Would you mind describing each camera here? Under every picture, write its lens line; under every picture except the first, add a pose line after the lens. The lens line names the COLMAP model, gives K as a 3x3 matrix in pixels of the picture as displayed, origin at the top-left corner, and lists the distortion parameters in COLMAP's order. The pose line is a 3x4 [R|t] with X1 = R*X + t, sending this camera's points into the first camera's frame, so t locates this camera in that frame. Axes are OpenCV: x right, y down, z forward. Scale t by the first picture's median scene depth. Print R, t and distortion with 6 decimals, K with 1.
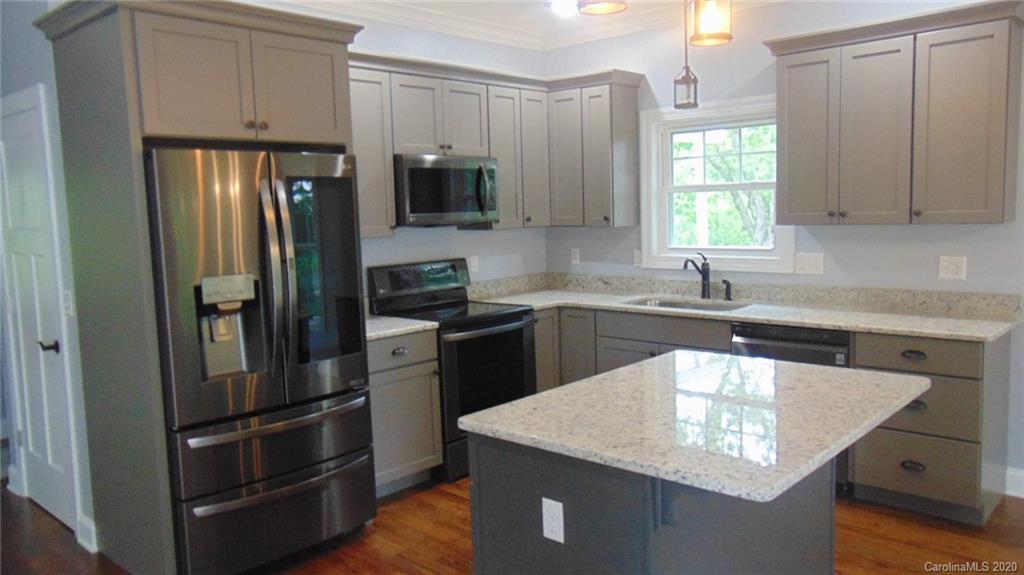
lens RADIAL K [[766.3, 0, 512.0], [0, 766.3, 287.5], [0, 0, 1]] dist [0.009134, 0.007506]
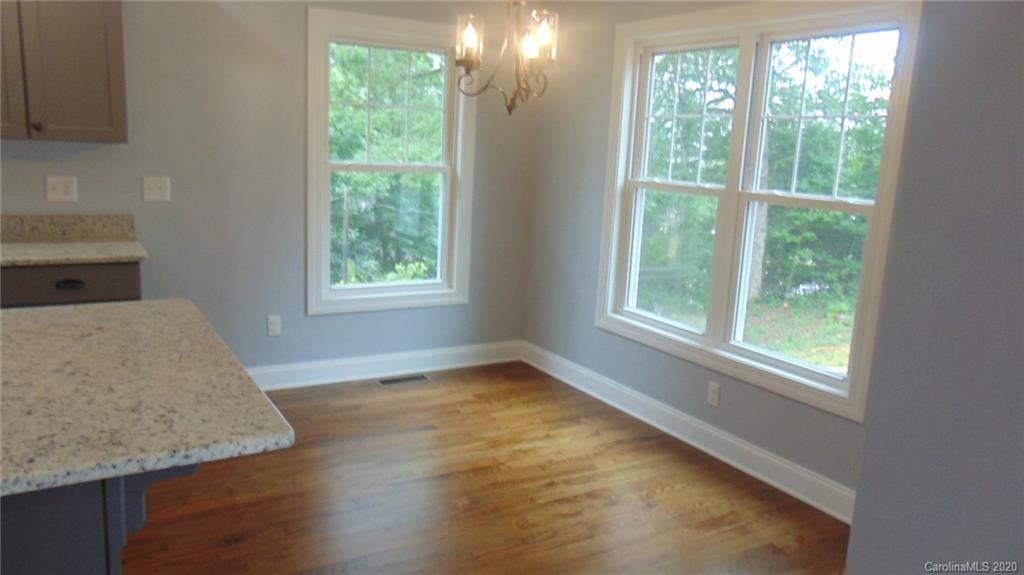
lens RADIAL K [[766.3, 0, 512.0], [0, 766.3, 287.5], [0, 0, 1]] dist [0.009134, 0.007506]
pose [[0.284661, -0.135300, 0.949032, -0.177967], [0.044997, 0.990784, 0.127756, -0.001884], [-0.957572, 0.006336, 0.288125, 0.210637]]
